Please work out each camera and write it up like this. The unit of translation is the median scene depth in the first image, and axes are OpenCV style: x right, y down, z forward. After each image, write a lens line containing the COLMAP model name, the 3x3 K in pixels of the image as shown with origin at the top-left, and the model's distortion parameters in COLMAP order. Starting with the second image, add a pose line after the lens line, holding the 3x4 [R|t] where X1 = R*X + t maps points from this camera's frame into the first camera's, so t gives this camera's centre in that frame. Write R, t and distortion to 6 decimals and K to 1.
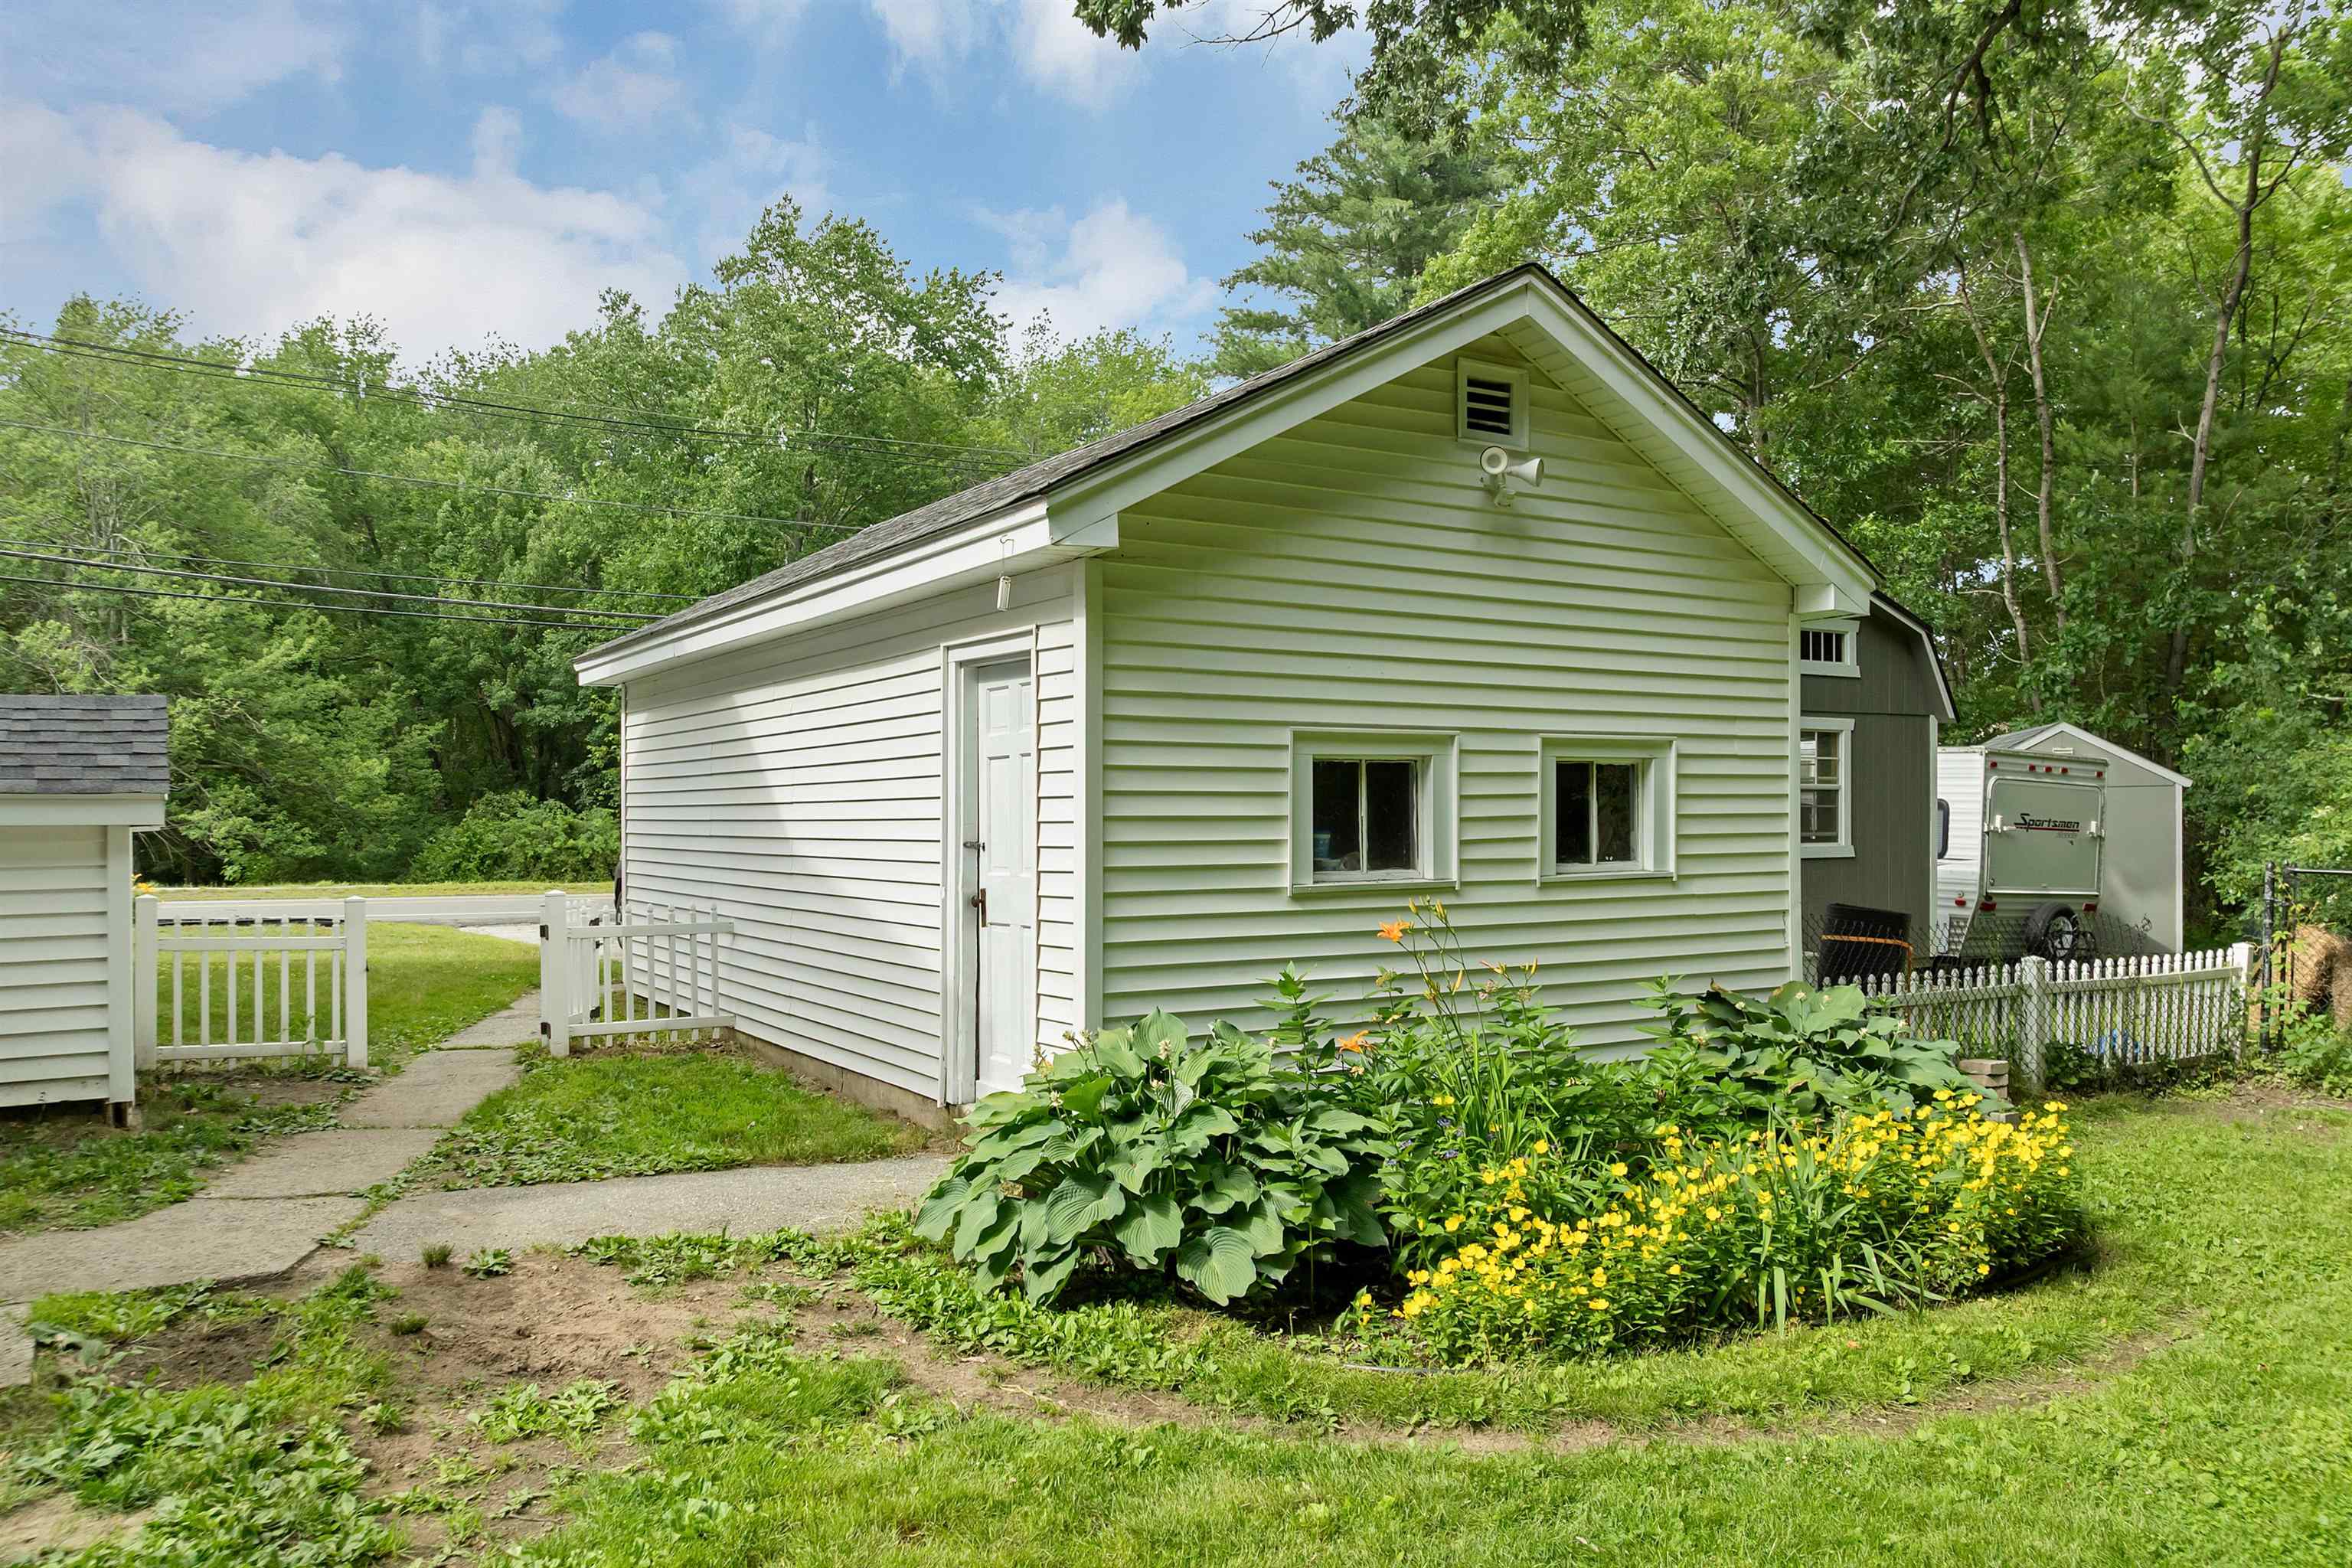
lens RADIAL K [[1682.5, 0, 1183.7], [0, 1682.5, 829.0], [0, 0, 1]] dist [-0.039128, 0.001865]
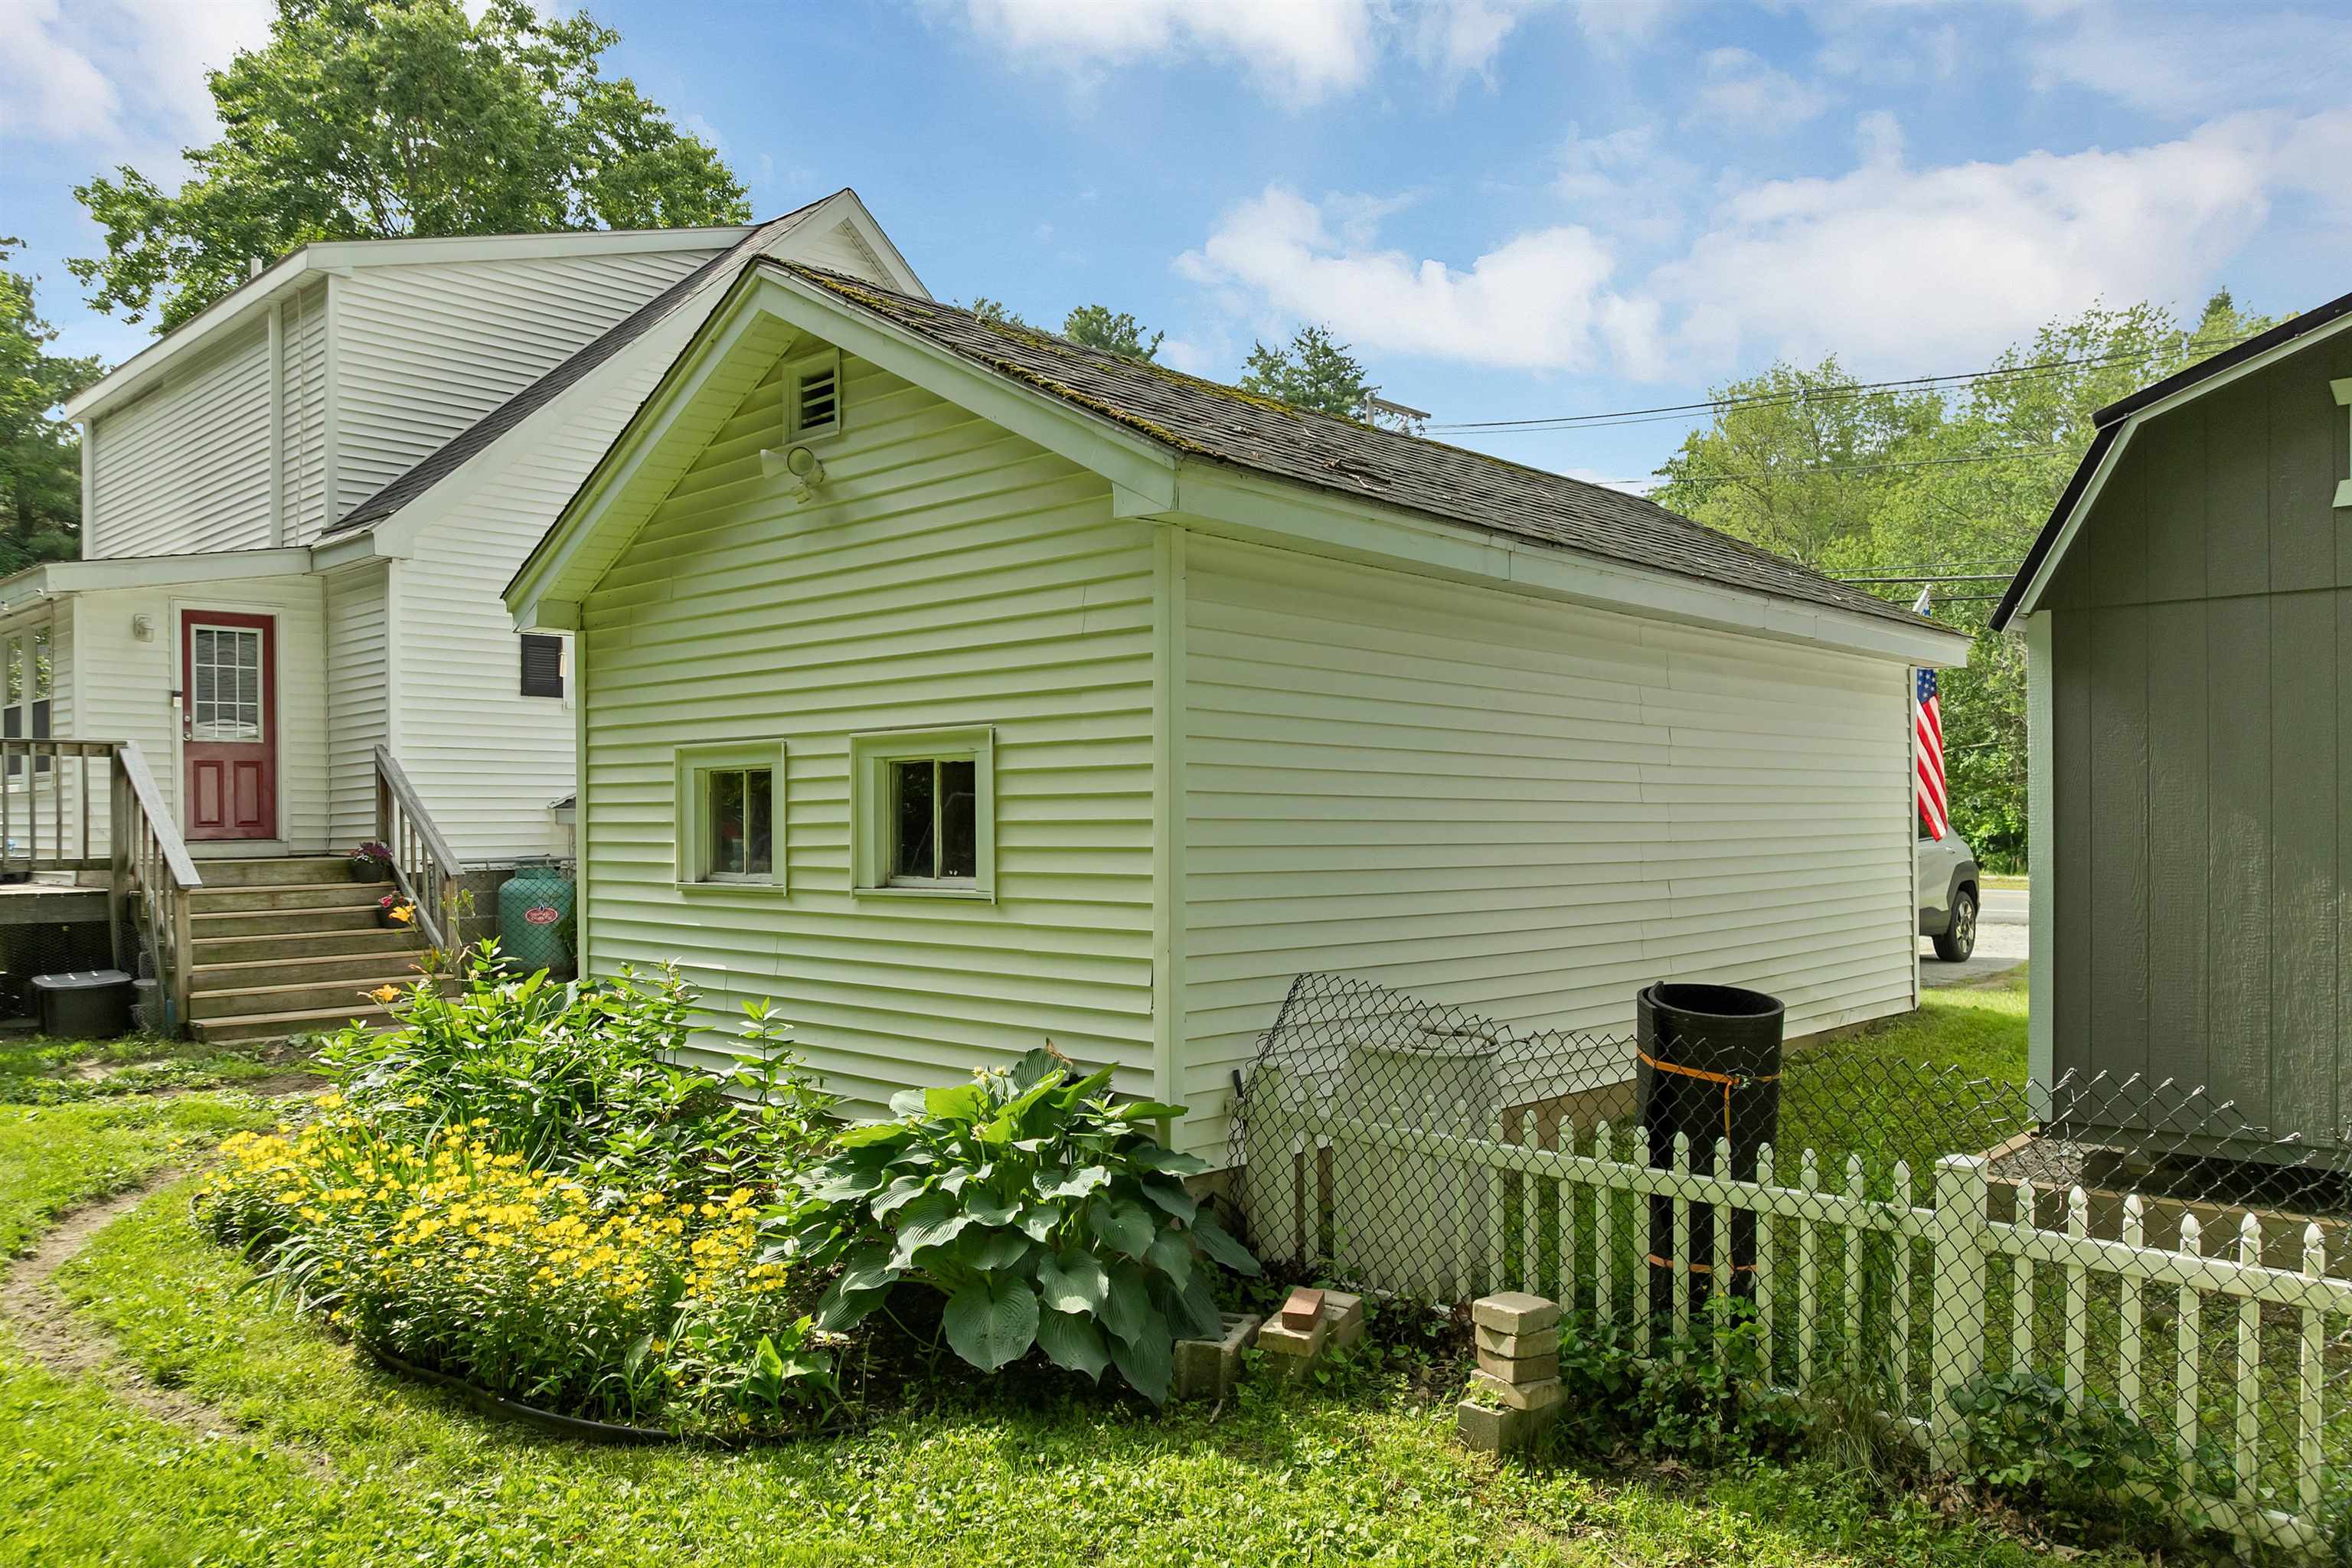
lens RADIAL K [[1682.5, 0, 1183.7], [0, 1682.5, 829.0], [0, 0, 1]] dist [-0.039128, 0.001865]
pose [[0.272577, 0.003736, -0.962127, 1.174316], [-0.004578, 0.999986, 0.002586, -0.007450], [0.962123, 0.003700, 0.272590, 0.941317]]
